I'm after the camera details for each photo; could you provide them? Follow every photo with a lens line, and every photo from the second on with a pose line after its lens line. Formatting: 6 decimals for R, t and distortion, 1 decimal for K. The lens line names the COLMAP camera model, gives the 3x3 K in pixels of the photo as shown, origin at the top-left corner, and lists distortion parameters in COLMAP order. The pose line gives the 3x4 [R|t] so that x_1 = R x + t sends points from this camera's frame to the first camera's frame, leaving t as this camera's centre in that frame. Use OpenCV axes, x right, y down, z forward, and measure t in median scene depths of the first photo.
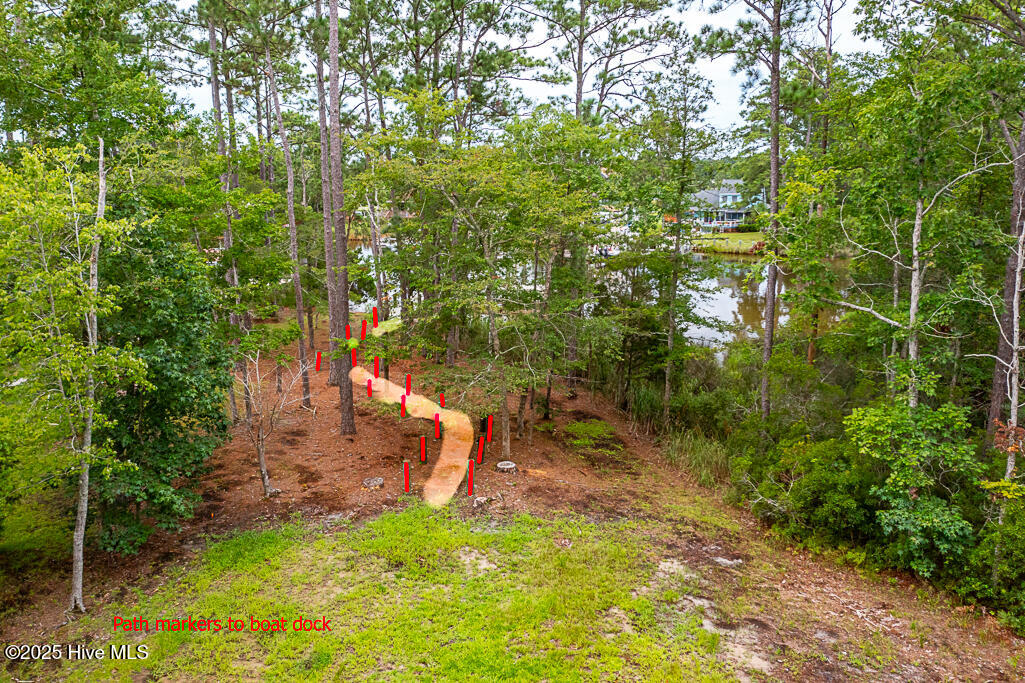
lens RADIAL K [[804.9, 0, 512.5], [0, 804.9, 341.5], [0, 0, 1]] dist [-0.021562, 0.007102]
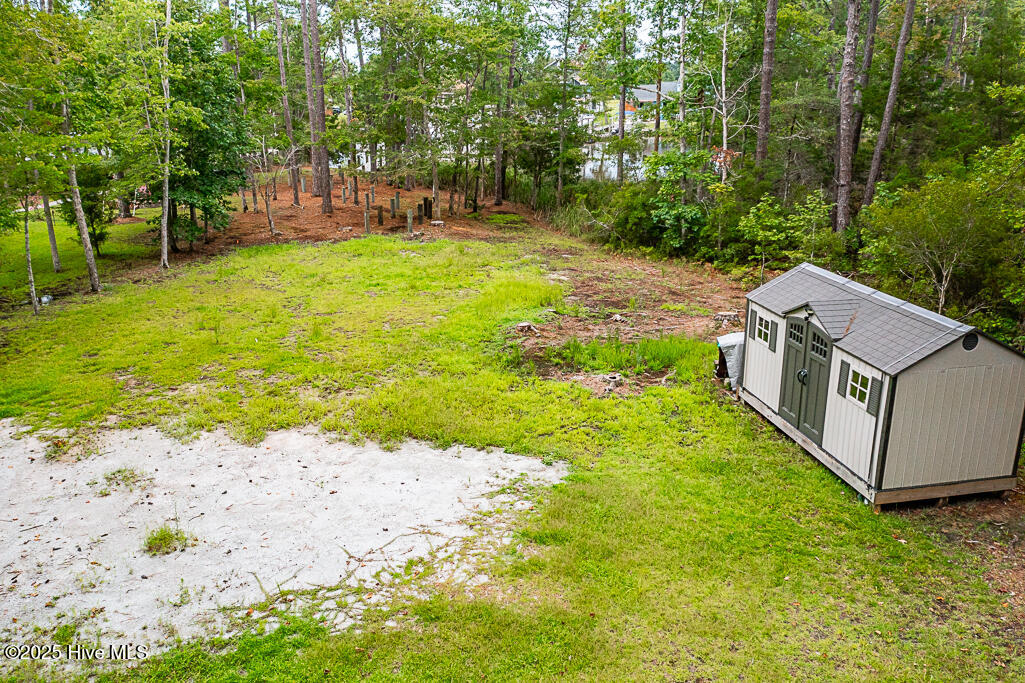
lens RADIAL K [[804.9, 0, 512.5], [0, 804.9, 341.5], [0, 0, 1]] dist [-0.021562, 0.007102]
pose [[0.999819, -0.005500, 0.018186, 0.121822], [0.003561, 0.994471, 0.104952, 0.262733], [-0.018663, -0.104868, 0.994311, -0.565902]]
